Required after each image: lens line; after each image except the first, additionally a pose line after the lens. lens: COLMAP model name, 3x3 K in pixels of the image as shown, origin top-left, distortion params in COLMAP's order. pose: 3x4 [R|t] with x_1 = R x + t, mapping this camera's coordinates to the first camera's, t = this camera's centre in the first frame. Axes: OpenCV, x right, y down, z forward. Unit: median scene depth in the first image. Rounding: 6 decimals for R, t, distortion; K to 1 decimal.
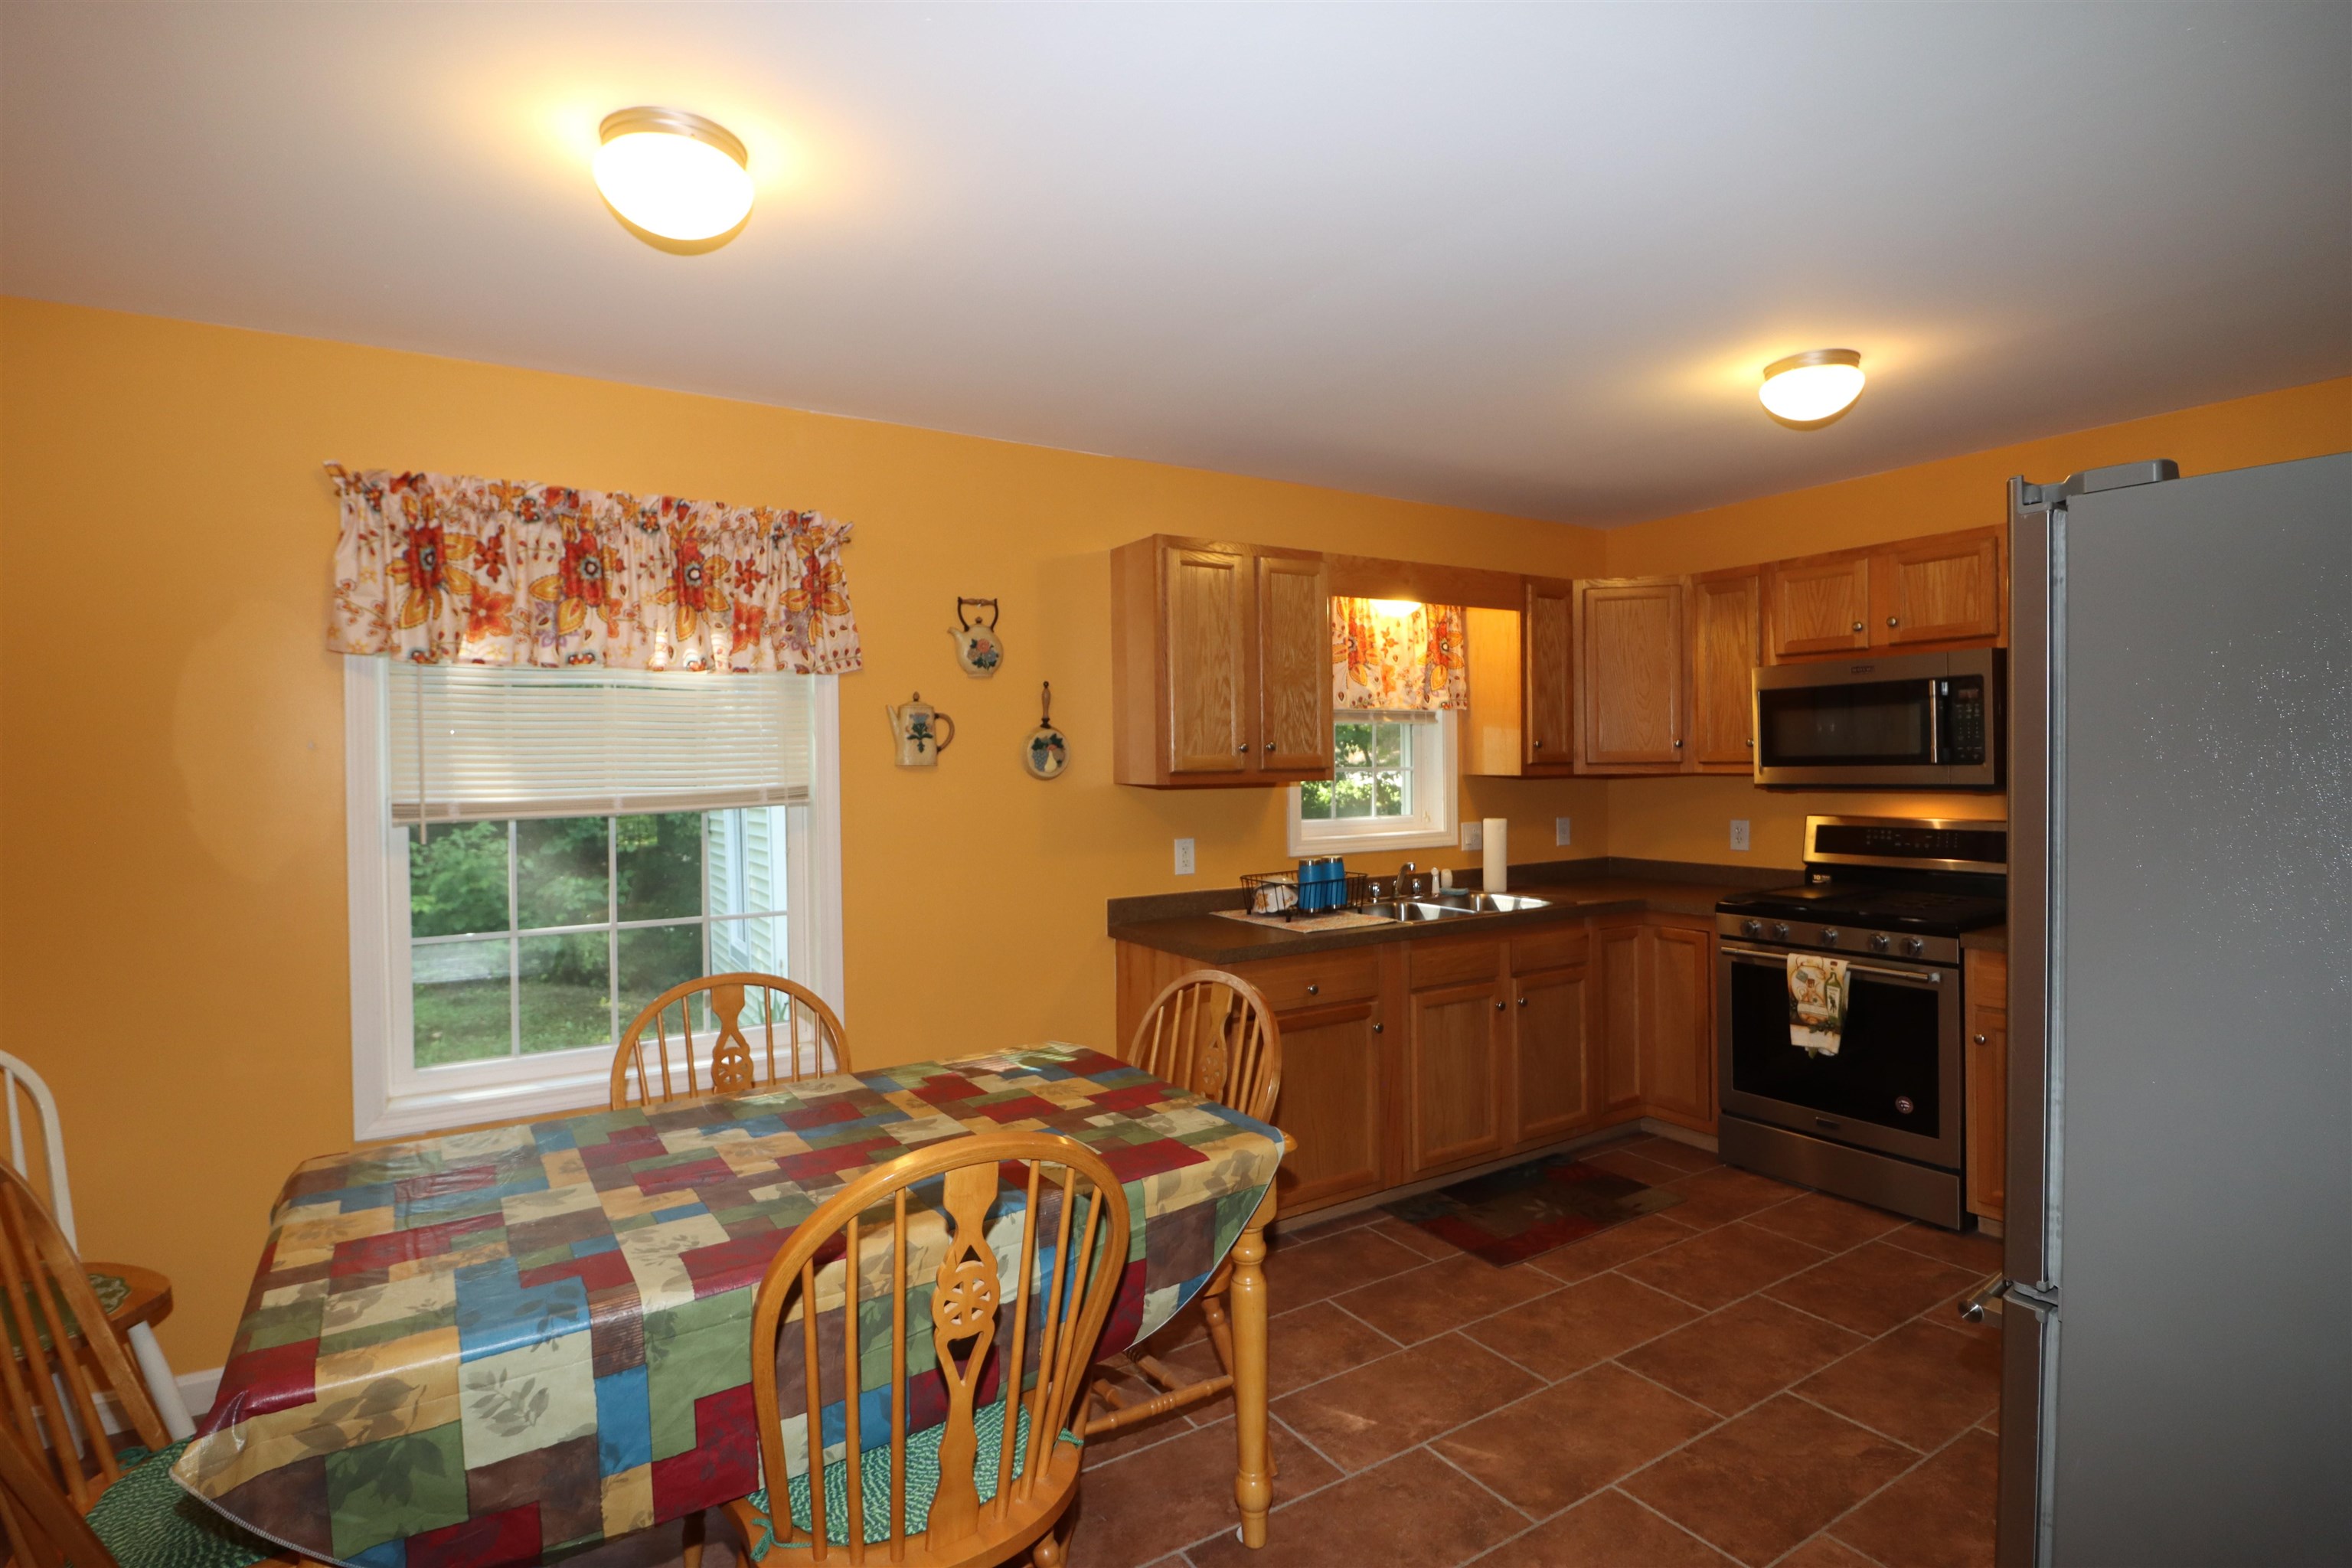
lens RADIAL K [[1094.2, 0, 1176.0], [0, 1094.2, 784.0], [0, 0, 1]] dist [-0.001842, -0.013311]
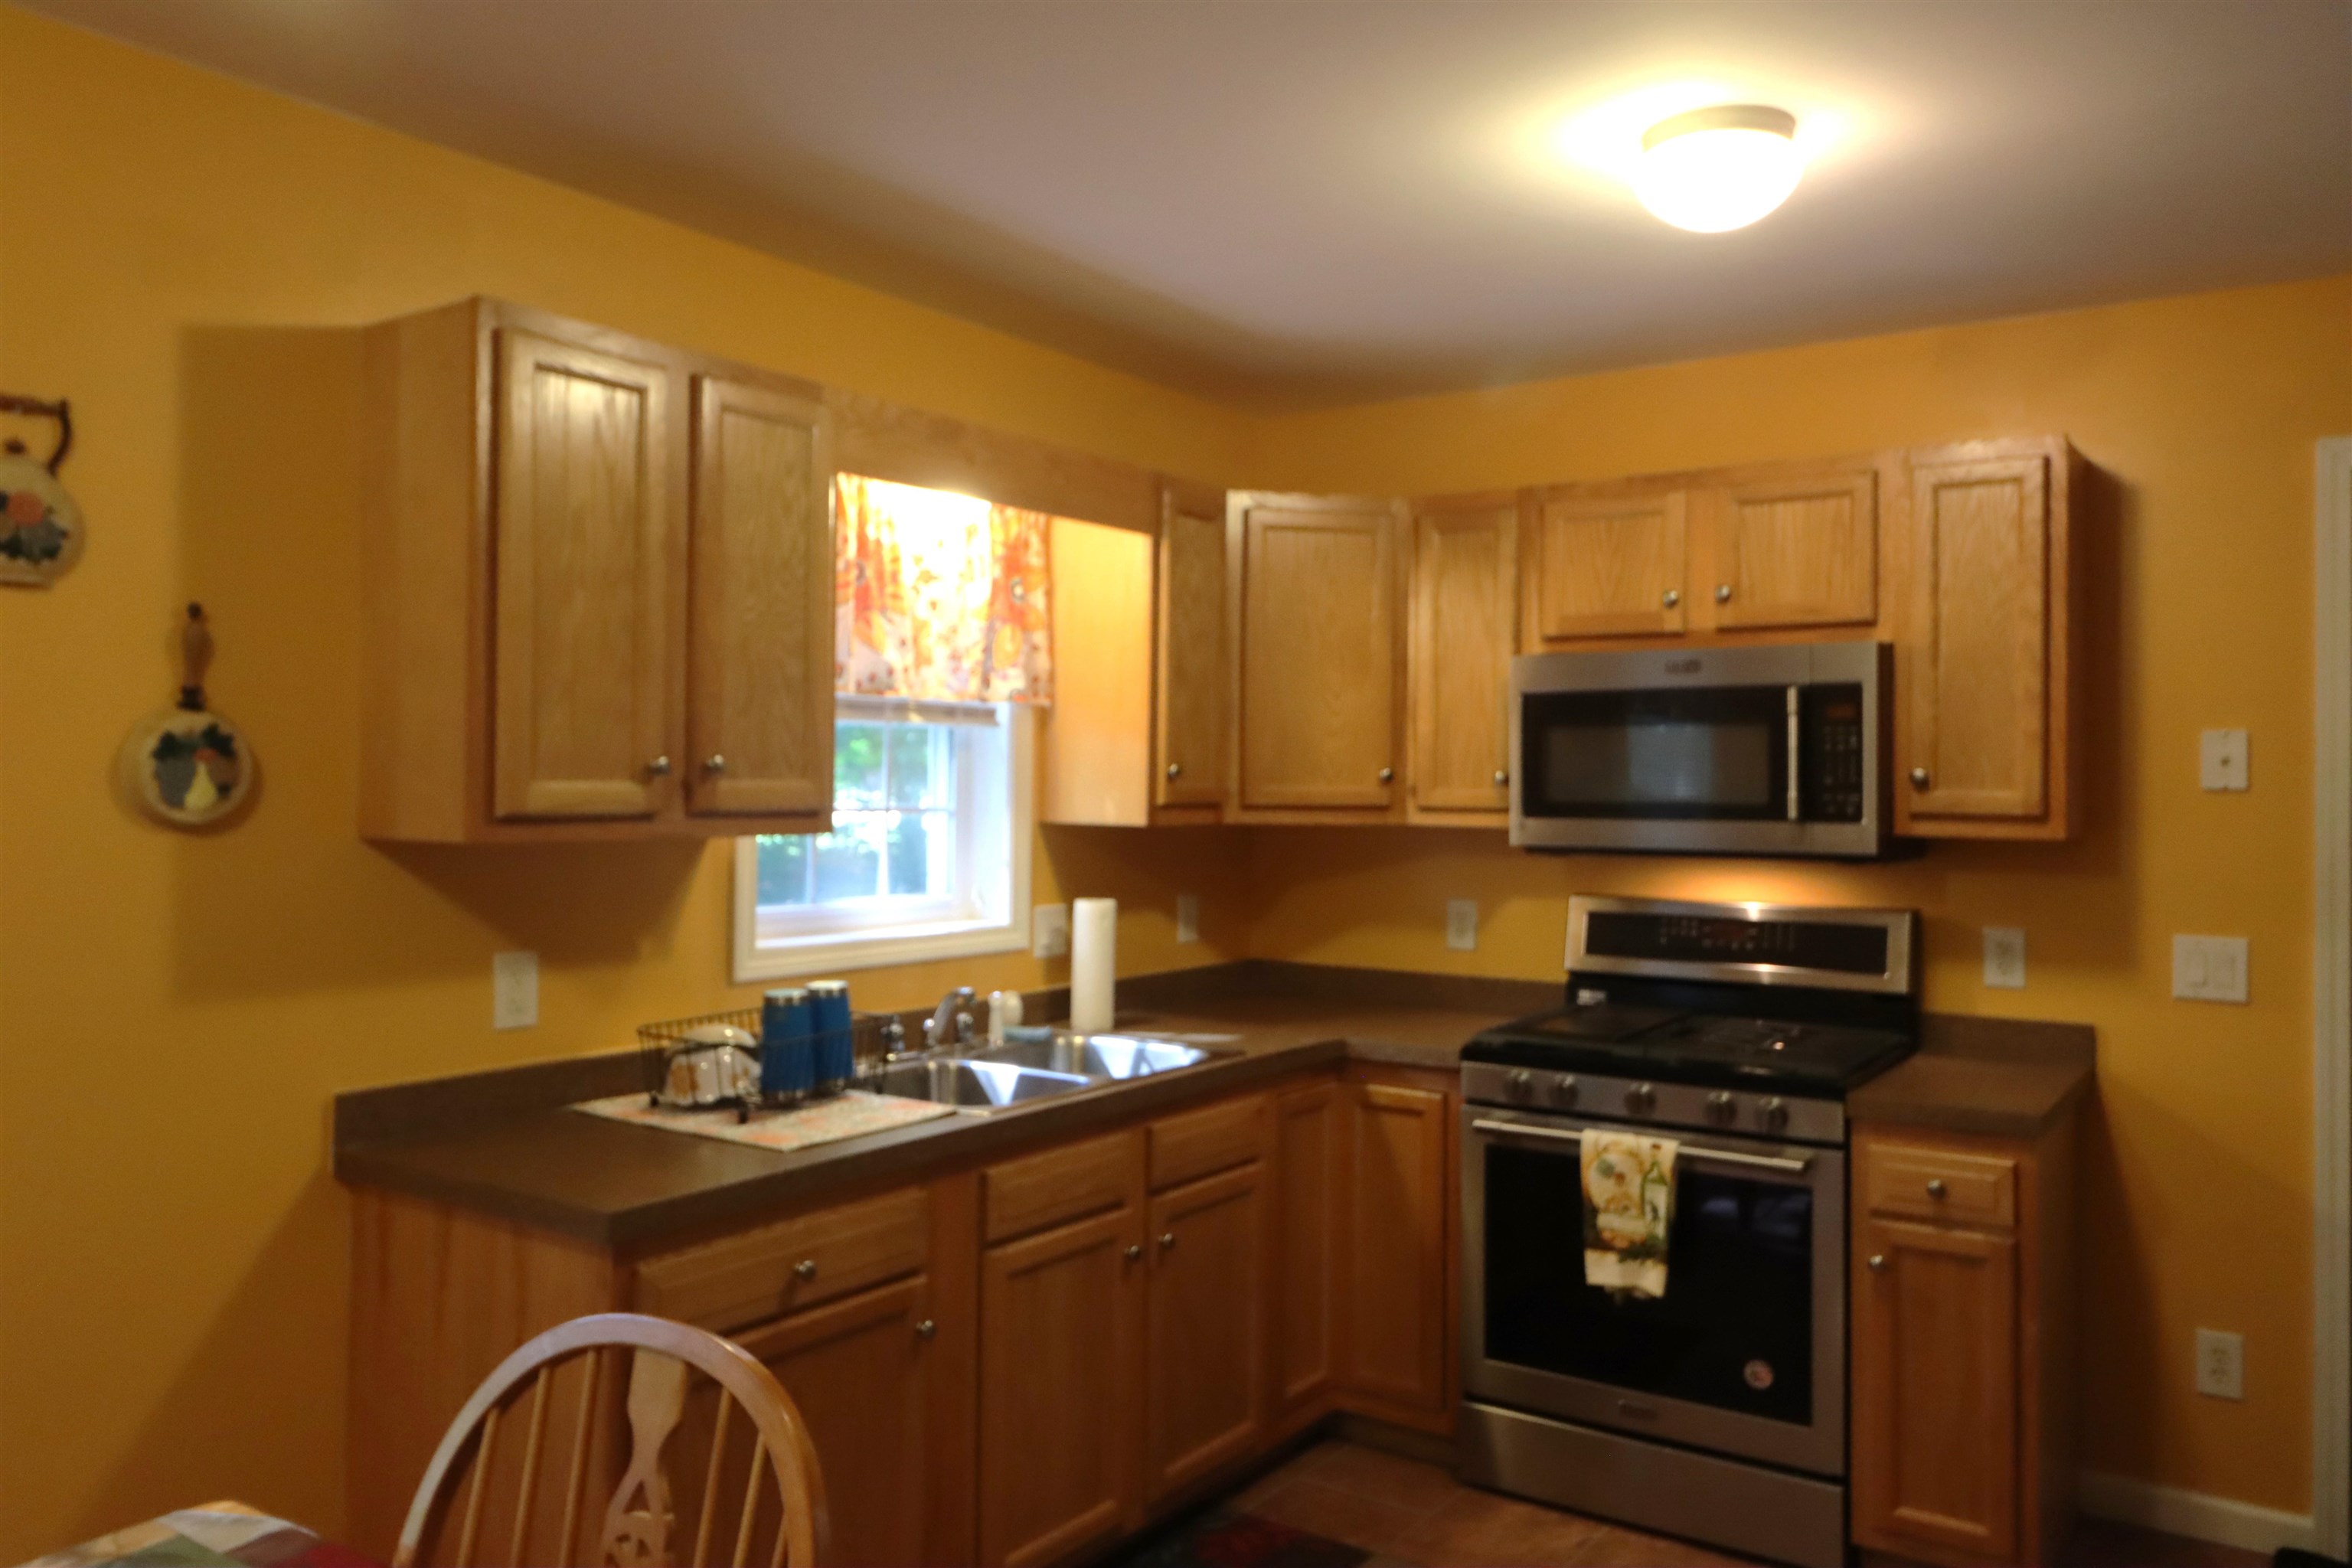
lens RADIAL K [[1756.7, 0, 1176.0], [0, 1756.7, 784.0], [0, 0, 1]] dist [0.007762, 0.004428]
pose [[0.923752, 0.022715, 0.382316, -0.020312], [-0.014918, 0.999616, -0.023345, -0.009275], [-0.382700, 0.015861, 0.923737, 0.169806]]
